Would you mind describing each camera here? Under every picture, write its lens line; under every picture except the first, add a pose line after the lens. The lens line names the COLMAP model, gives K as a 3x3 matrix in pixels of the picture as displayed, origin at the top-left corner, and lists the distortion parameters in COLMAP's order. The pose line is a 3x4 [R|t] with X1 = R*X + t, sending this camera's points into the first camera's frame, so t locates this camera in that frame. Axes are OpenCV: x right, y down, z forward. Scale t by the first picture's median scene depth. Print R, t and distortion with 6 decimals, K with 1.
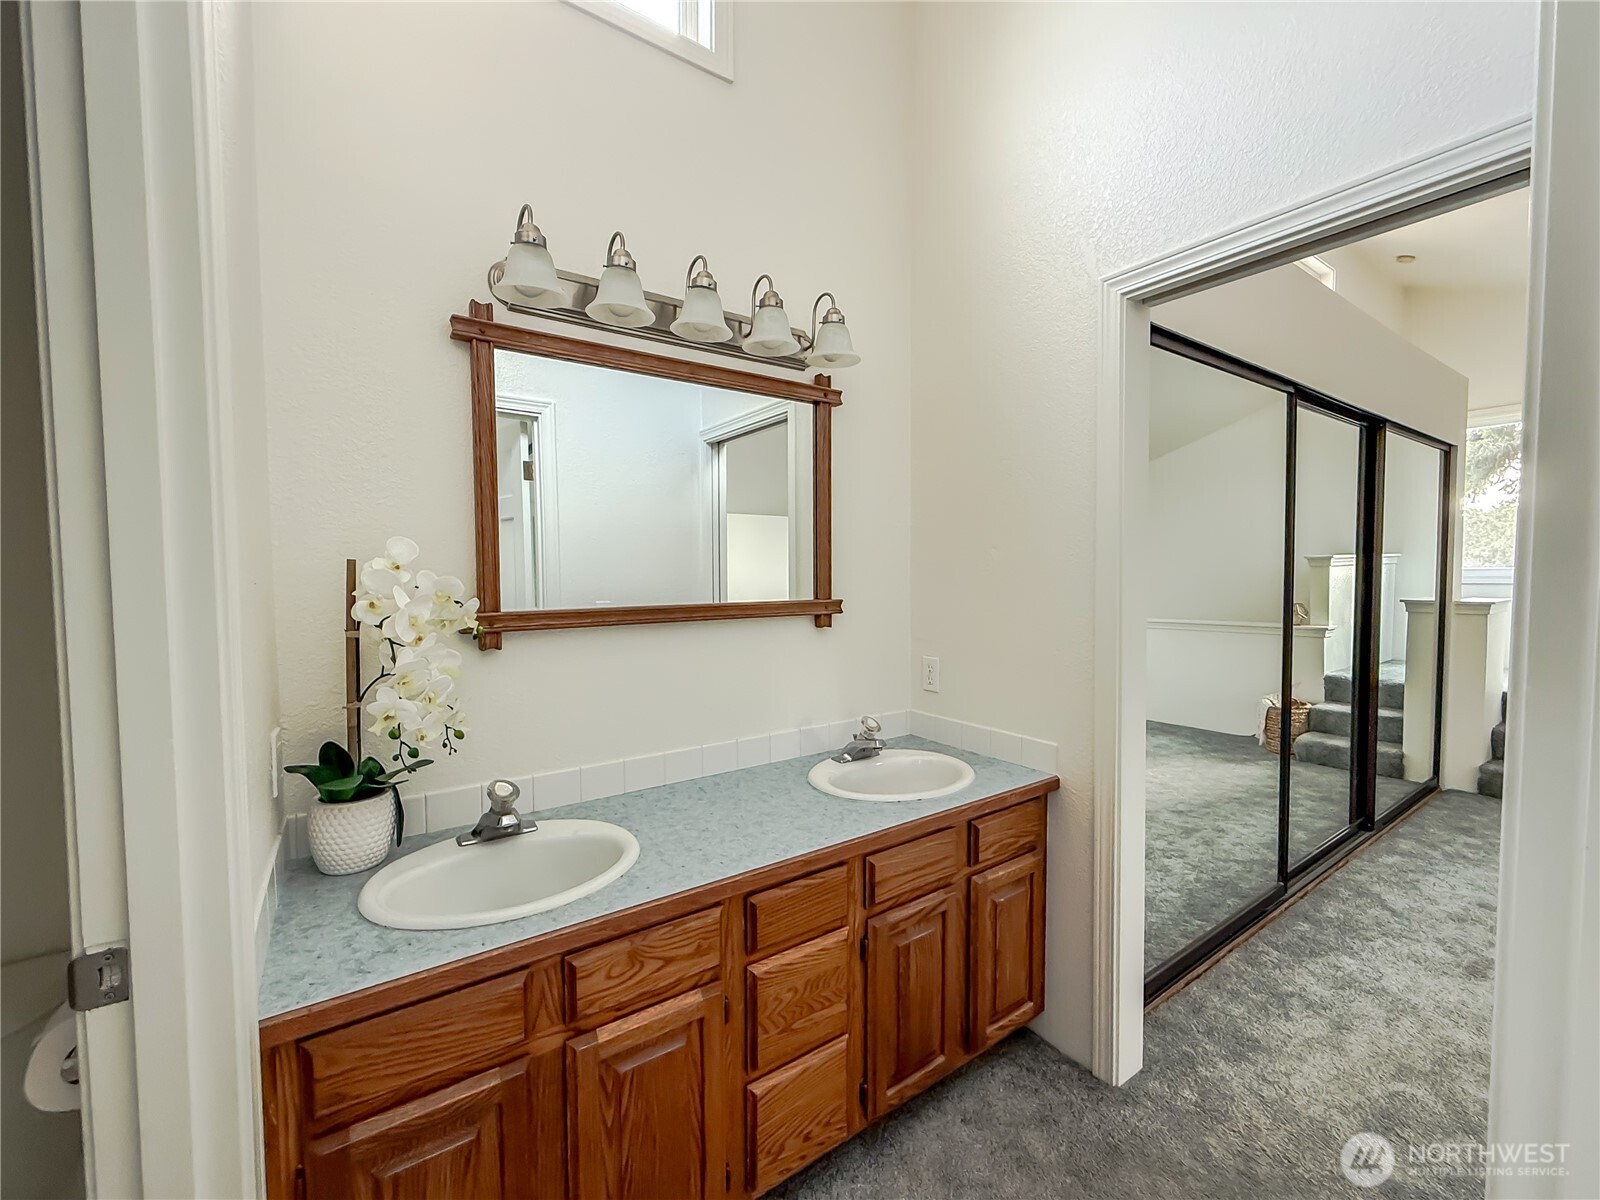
lens RADIAL K [[653.5, 0, 801.3], [0, 653.5, 598.9], [0, 0, 1]] dist [0.000011, 0.000099]
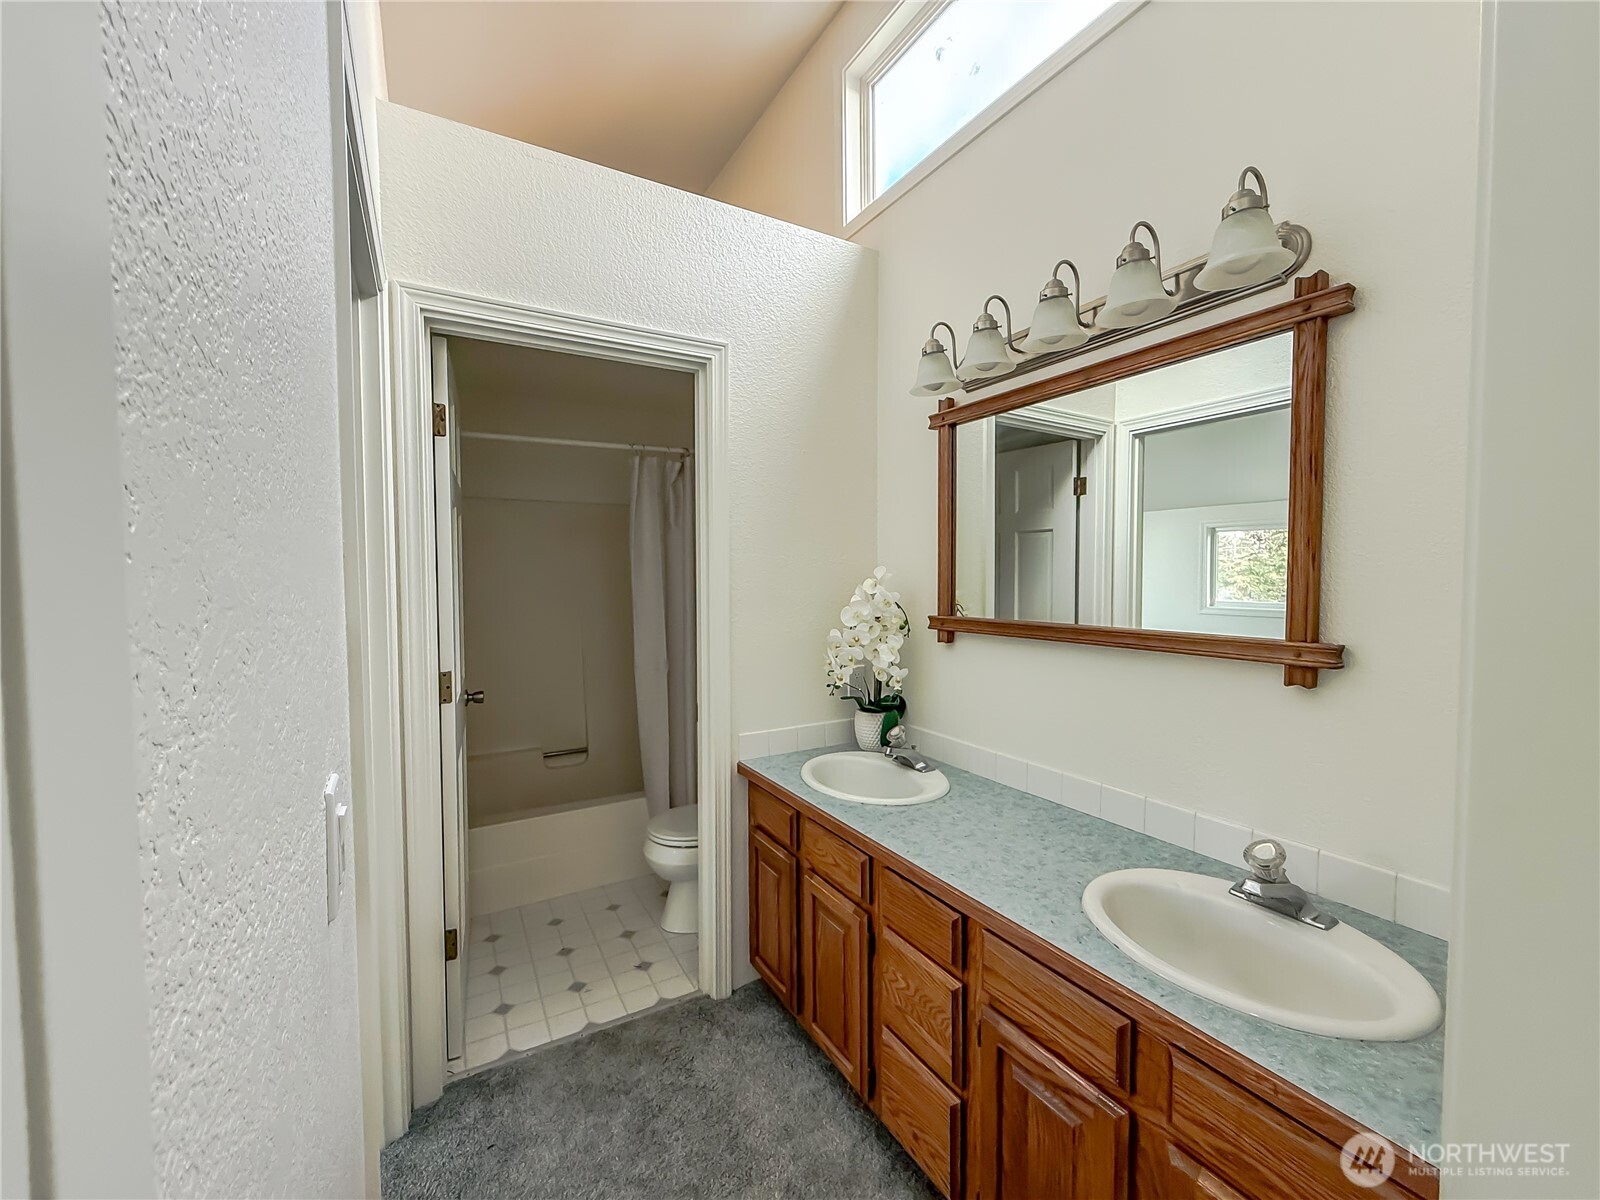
lens RADIAL K [[653.5, 0, 802.7], [0, 653.5, 600.3], [0, 0, 1]] dist [0.000011, 0.000099]
pose [[-0.084560, 0.045862, -0.995362, 0.834301], [-0.036445, 0.998129, 0.049086, -0.062447], [0.995752, 0.040427, -0.082730, 0.709663]]
